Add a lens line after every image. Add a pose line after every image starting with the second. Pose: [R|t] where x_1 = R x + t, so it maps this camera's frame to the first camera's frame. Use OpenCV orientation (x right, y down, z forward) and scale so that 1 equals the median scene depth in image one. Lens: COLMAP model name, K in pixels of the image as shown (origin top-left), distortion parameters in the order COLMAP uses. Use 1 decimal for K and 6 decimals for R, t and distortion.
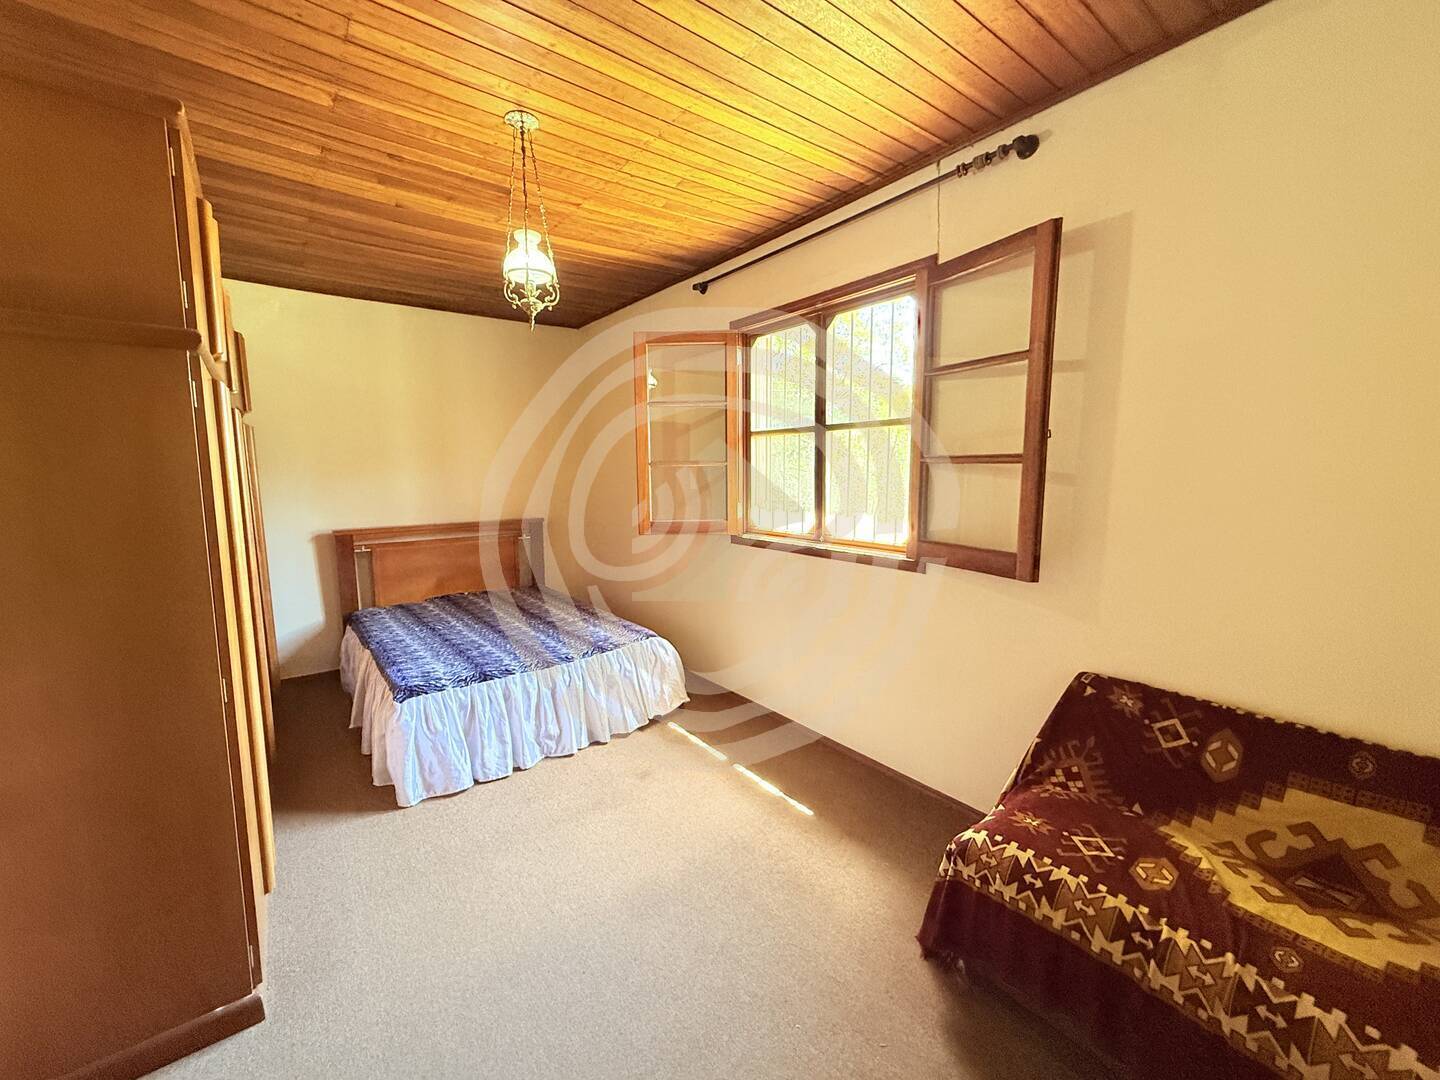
lens RADIAL K [[570.6, 0, 719.3], [0, 570.6, 543.8], [0, 0, 1]] dist [-0.002798, 0.000017]
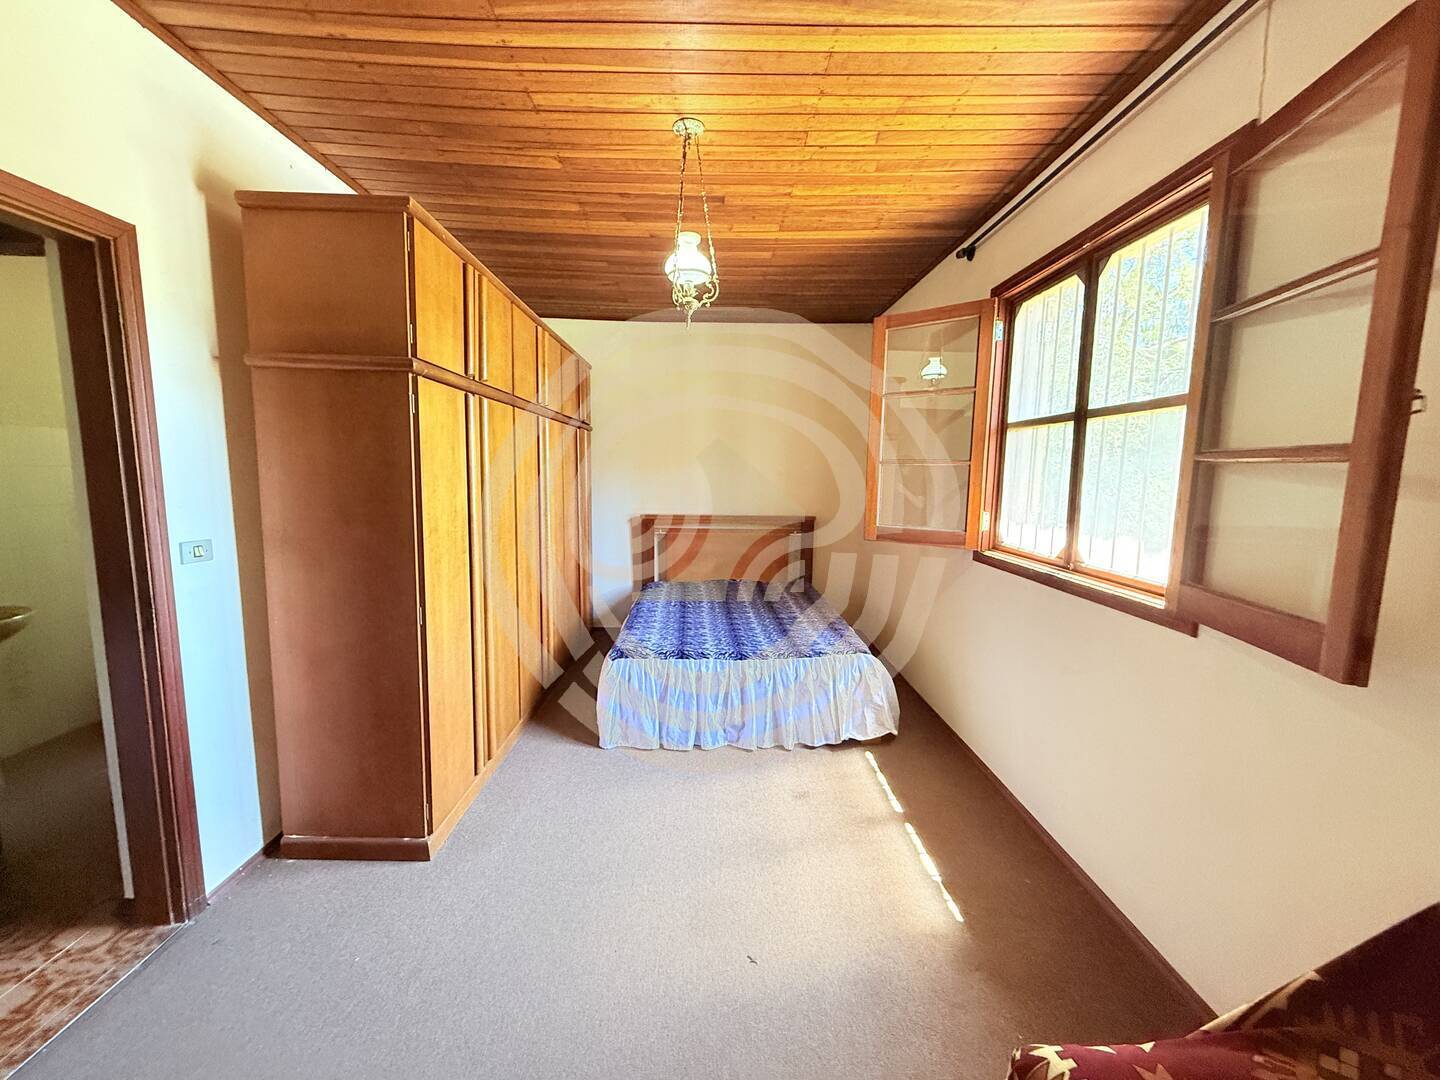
lens RADIAL K [[570.6, 0, 716.9], [0, 570.6, 544.2], [0, 0, 1]] dist [-0.002798, 0.000017]
pose [[0.800200, 0.095505, -0.592080, 0.321030], [-0.097871, 0.994800, 0.028193, -0.017143], [0.591693, 0.035387, 0.805386, 0.183527]]
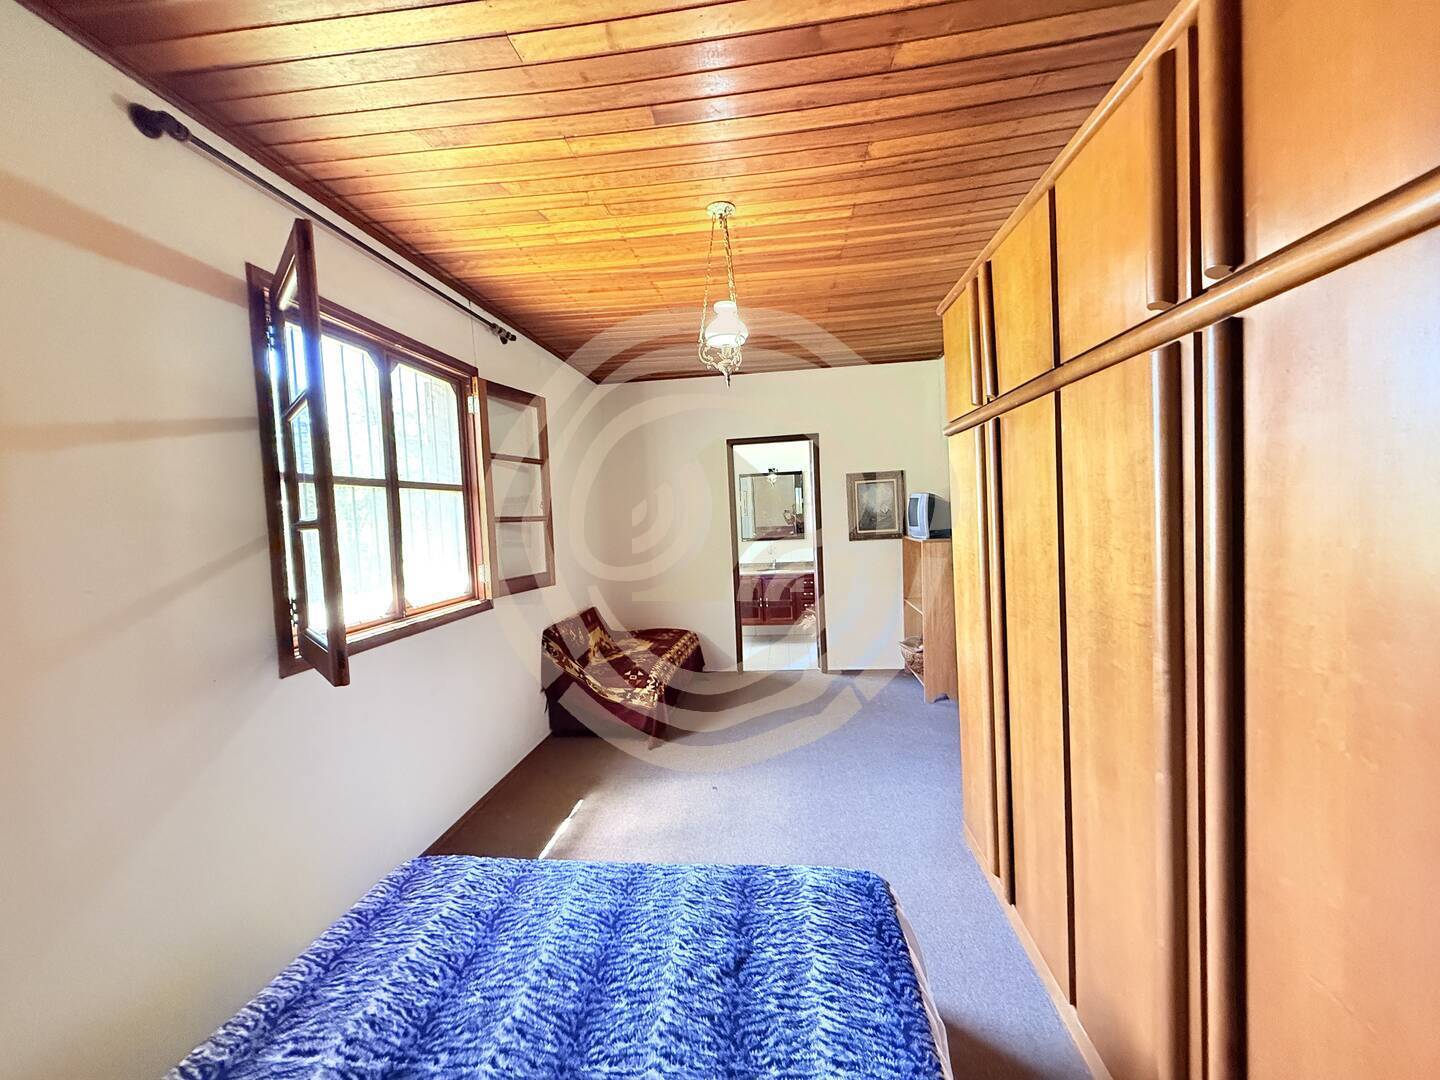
lens RADIAL K [[570.6, 0, 721.7], [0, 570.6, 536.7], [0, 0, 1]] dist [-0.002798, 0.000017]
pose [[-0.718716, 0.006086, 0.695277, -0.958111], [0.136684, 0.981687, 0.132699, -0.219002], [-0.681736, 0.190406, -0.706386, 1.628103]]
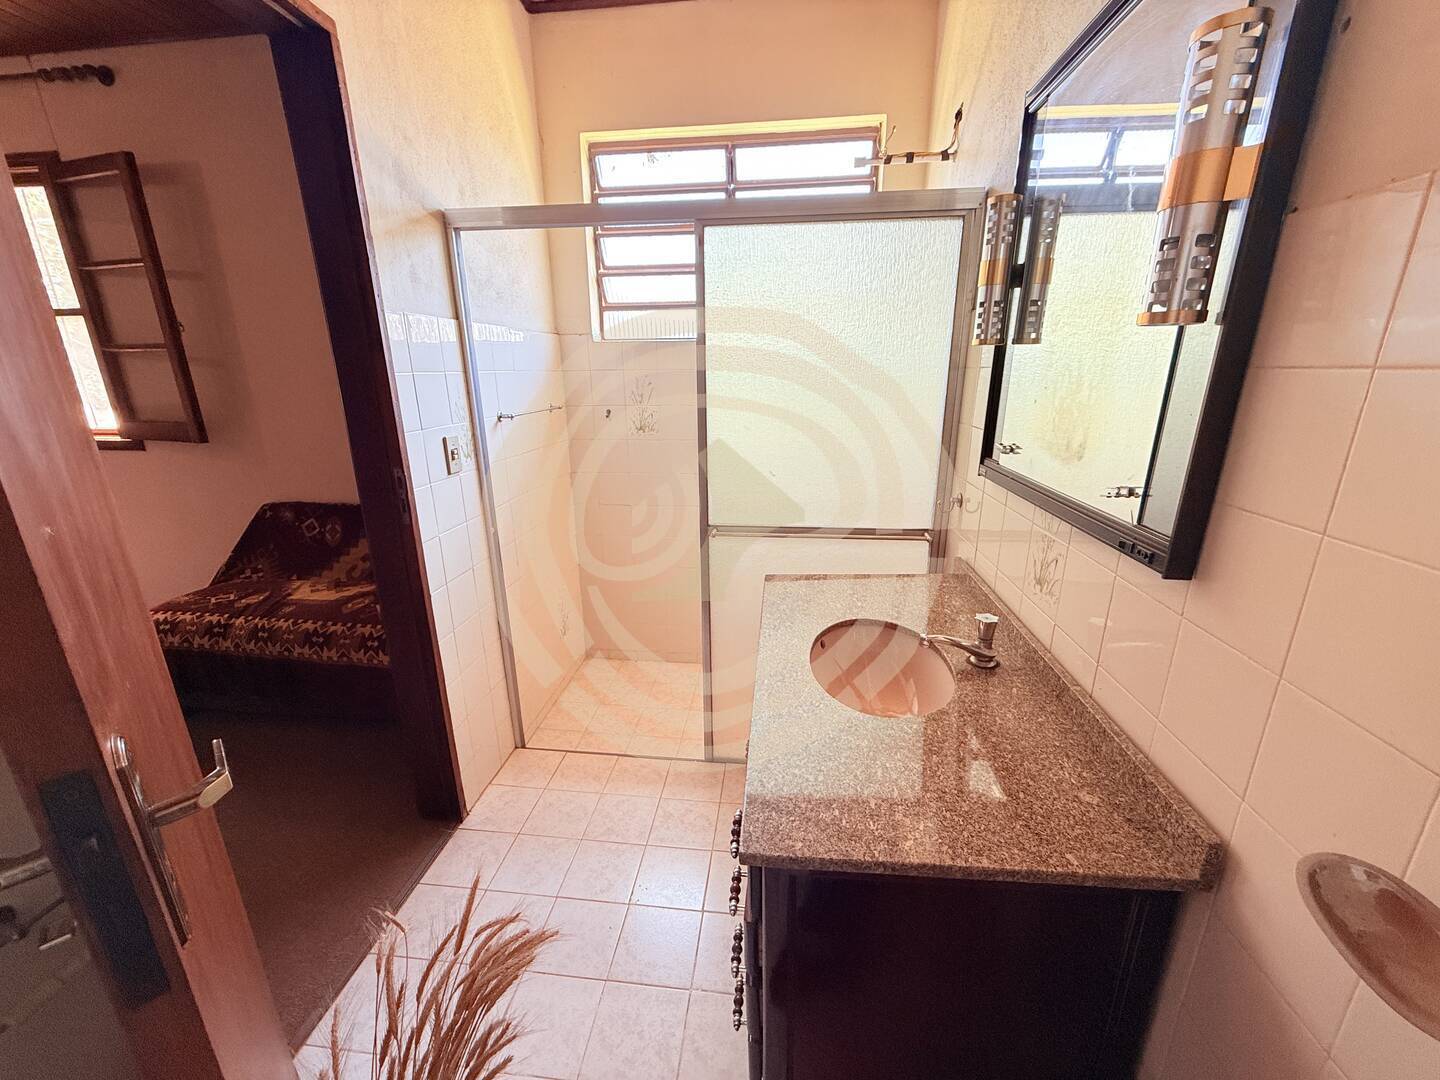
lens RADIAL K [[570.6, 0, 724.3], [0, 570.6, 542.9], [0, 0, 1]] dist [-0.002798, 0.000017]
pose [[0.692053, -0.207692, 0.691322, 0.360393], [0.093580, 0.975445, 0.199371, 0.123477], [-0.715755, -0.073282, 0.694496, -0.719344]]
